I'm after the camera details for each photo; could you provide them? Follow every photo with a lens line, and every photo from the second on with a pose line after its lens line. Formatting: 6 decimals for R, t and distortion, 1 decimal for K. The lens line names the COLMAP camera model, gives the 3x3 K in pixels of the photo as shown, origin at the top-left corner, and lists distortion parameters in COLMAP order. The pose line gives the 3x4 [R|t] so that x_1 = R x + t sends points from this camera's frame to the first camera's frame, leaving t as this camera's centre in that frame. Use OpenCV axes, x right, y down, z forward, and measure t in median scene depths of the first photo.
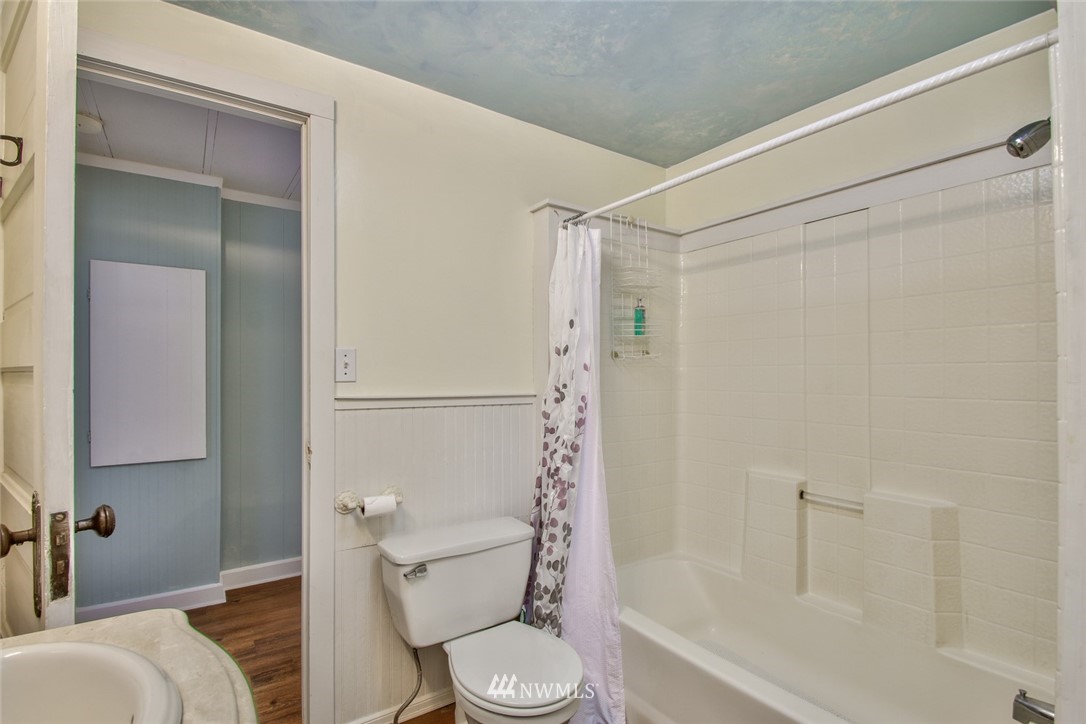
lens RADIAL K [[520.1, 0, 530.1], [0, 520.1, 365.2], [0, 0, 1]] dist [0.018420, -0.022565]
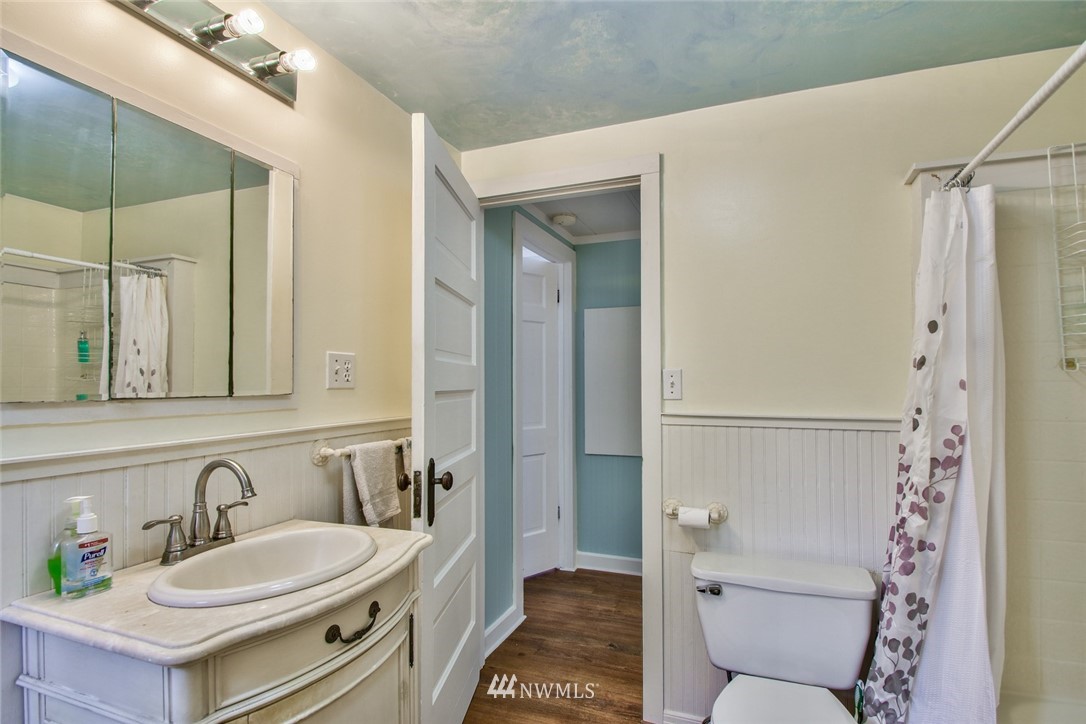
lens RADIAL K [[511.5, 0, 536.6], [0, 511.5, 362.6], [0, 0, 1]] dist [0.022242, -0.021646]
pose [[0.570896, -0.038438, -0.820122, 0.376002], [0.018732, 0.999253, -0.033794, -0.015144], [0.820809, 0.003930, 0.571190, 0.131408]]
